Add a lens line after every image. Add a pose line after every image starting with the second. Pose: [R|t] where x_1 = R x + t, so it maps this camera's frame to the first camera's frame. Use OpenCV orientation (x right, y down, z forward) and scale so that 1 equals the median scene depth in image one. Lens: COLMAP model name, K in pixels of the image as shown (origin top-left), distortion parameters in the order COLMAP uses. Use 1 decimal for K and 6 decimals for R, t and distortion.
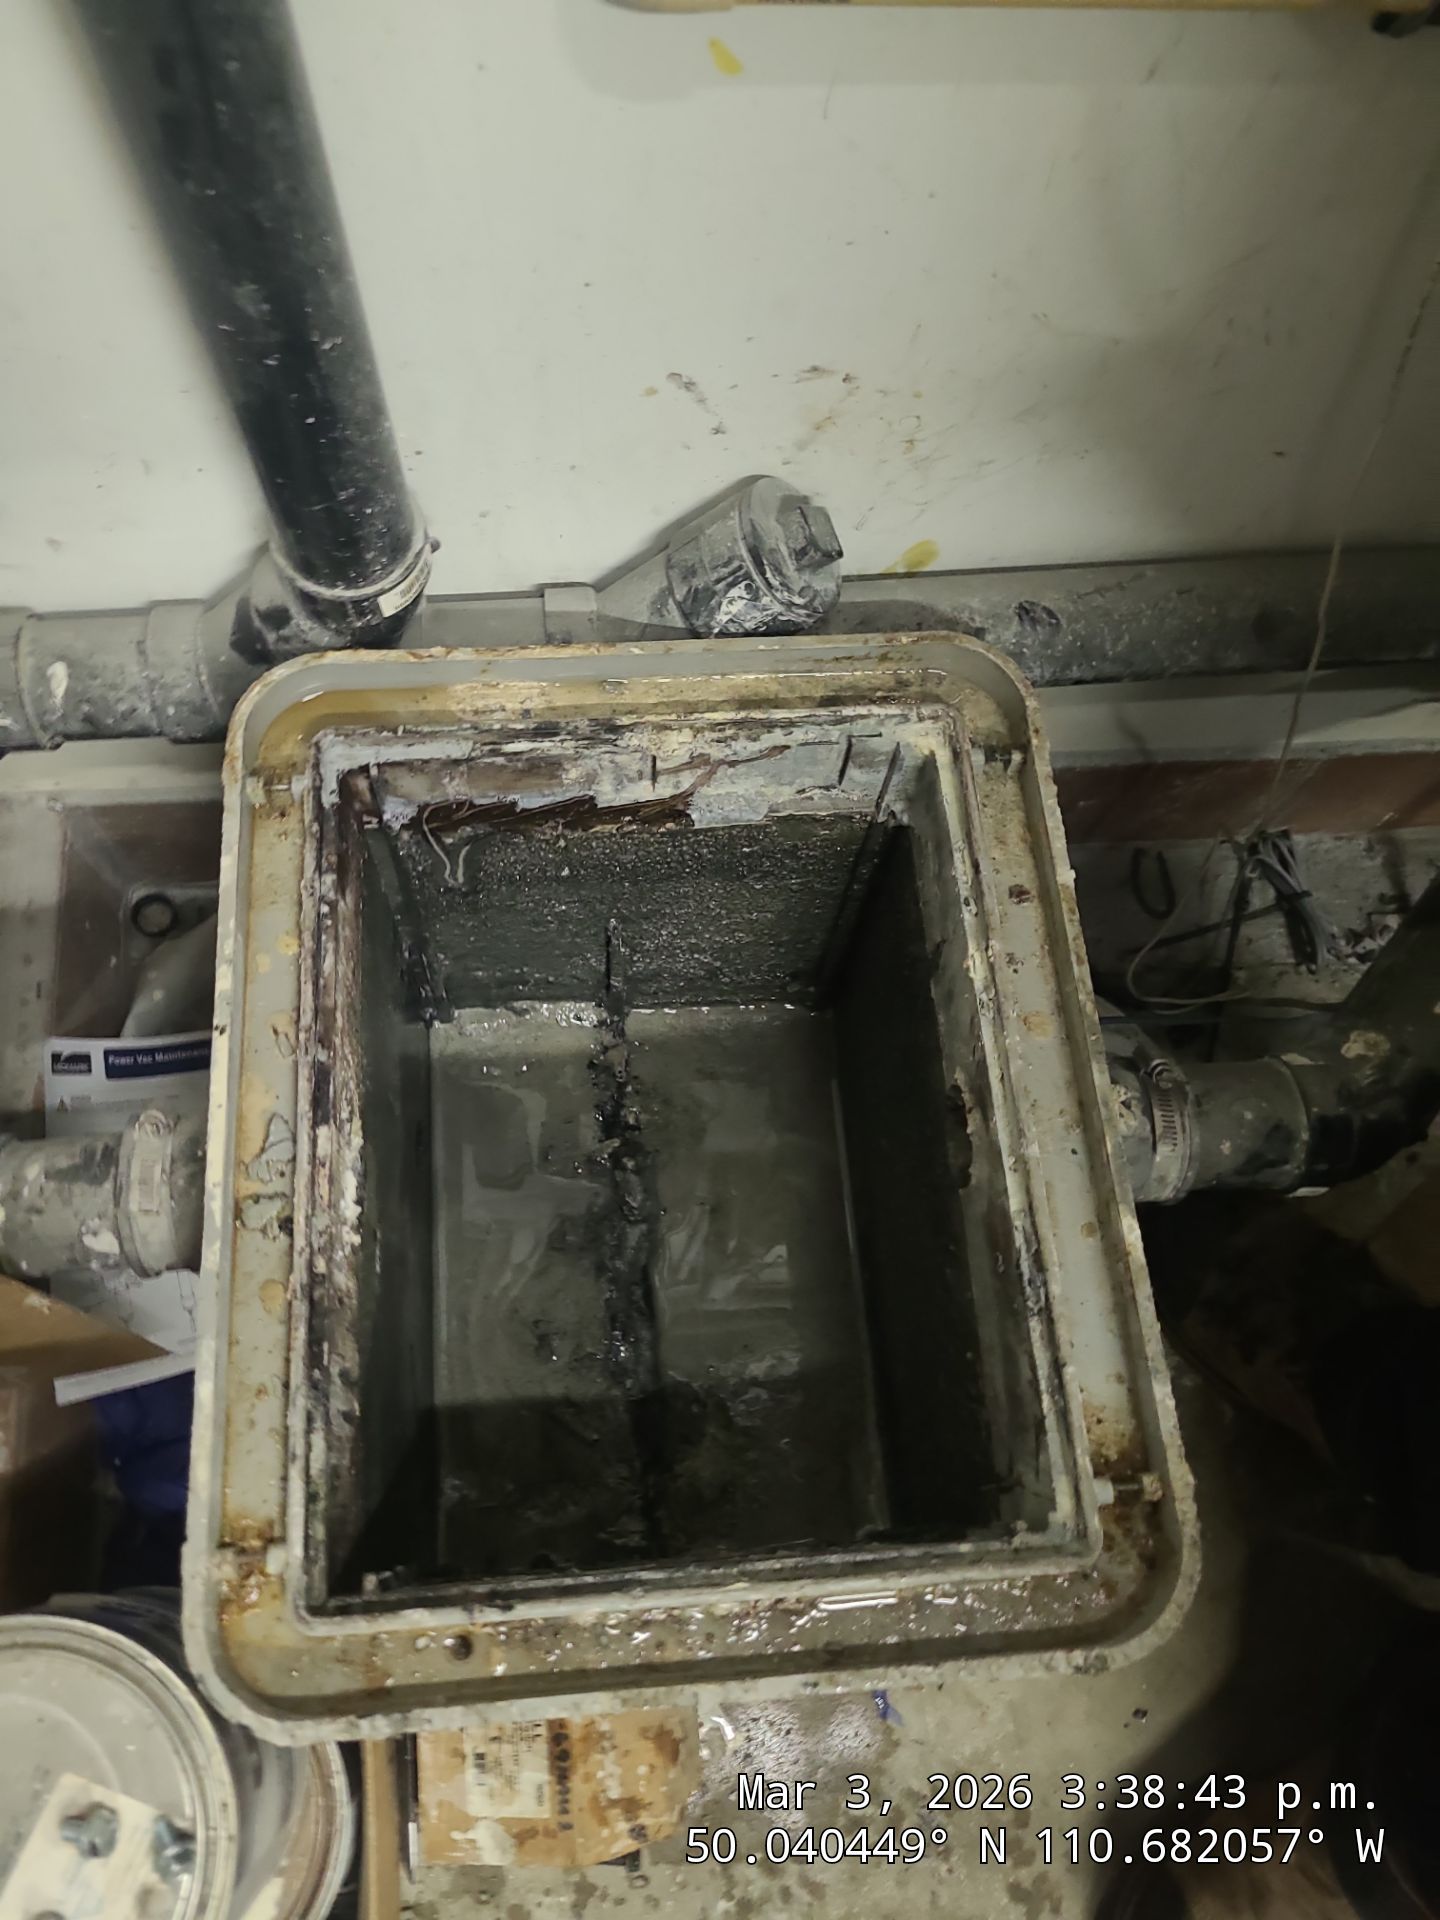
lens RADIAL K [[1508.2, 0, 749.2], [0, 1508.2, 1030.2], [0, 0, 1]] dist [0.004610, -0.001510]
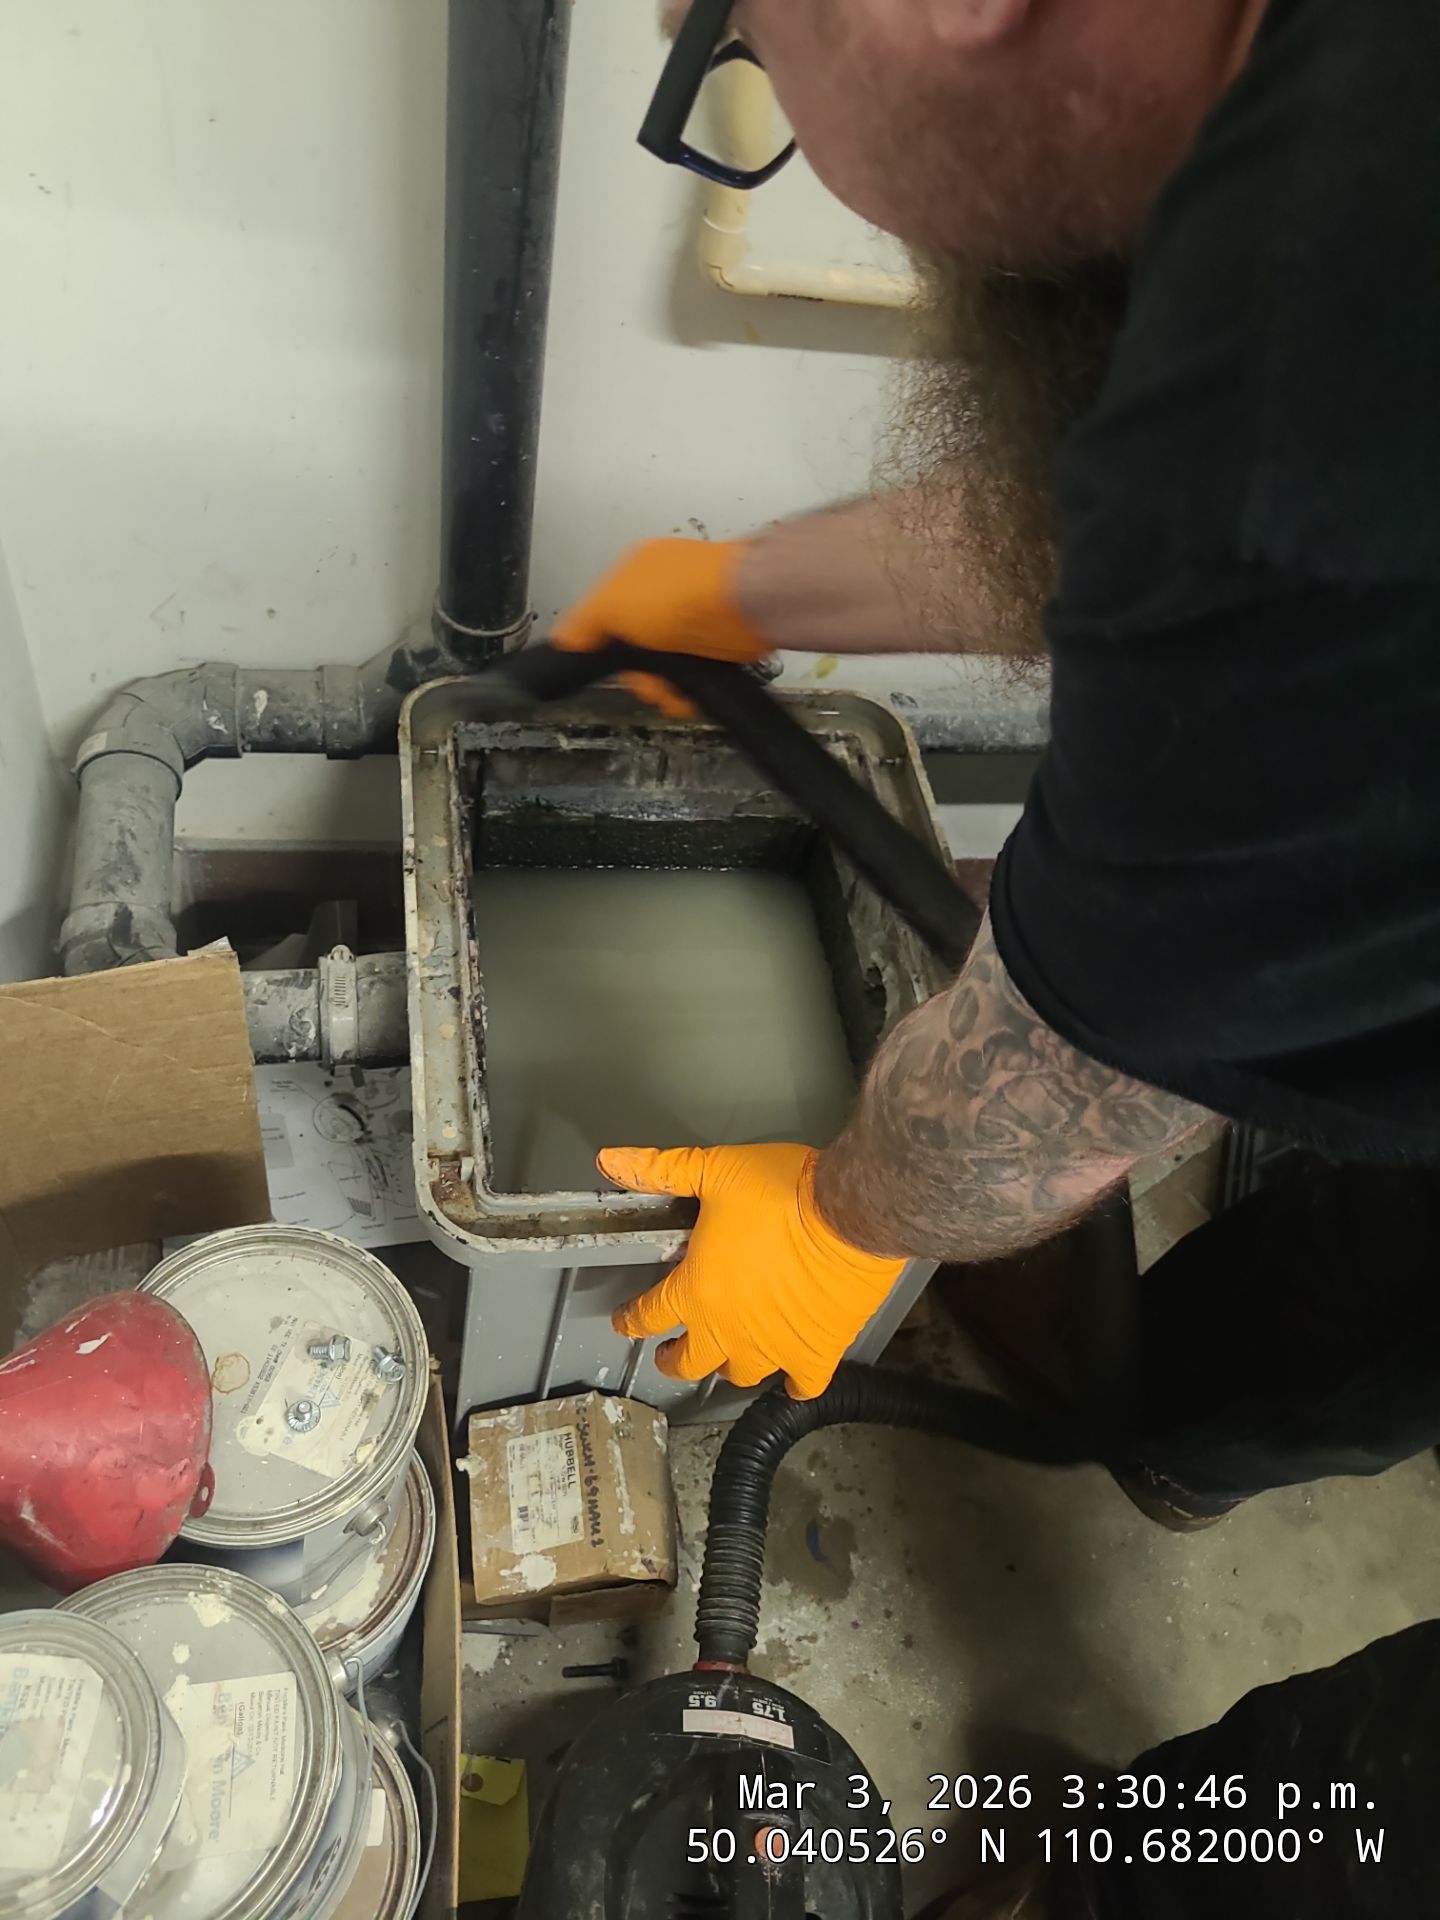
lens RADIAL K [[1482.5, 0, 753.5], [0, 1482.5, 961.5], [0, 0, 1]] dist [0.051271, -0.050242]
pose [[0.990692, 0.010875, 0.135690, -0.184383], [0.028761, 0.957578, -0.286736, 0.463777], [-0.133052, 0.287969, 0.948352, -0.389520]]
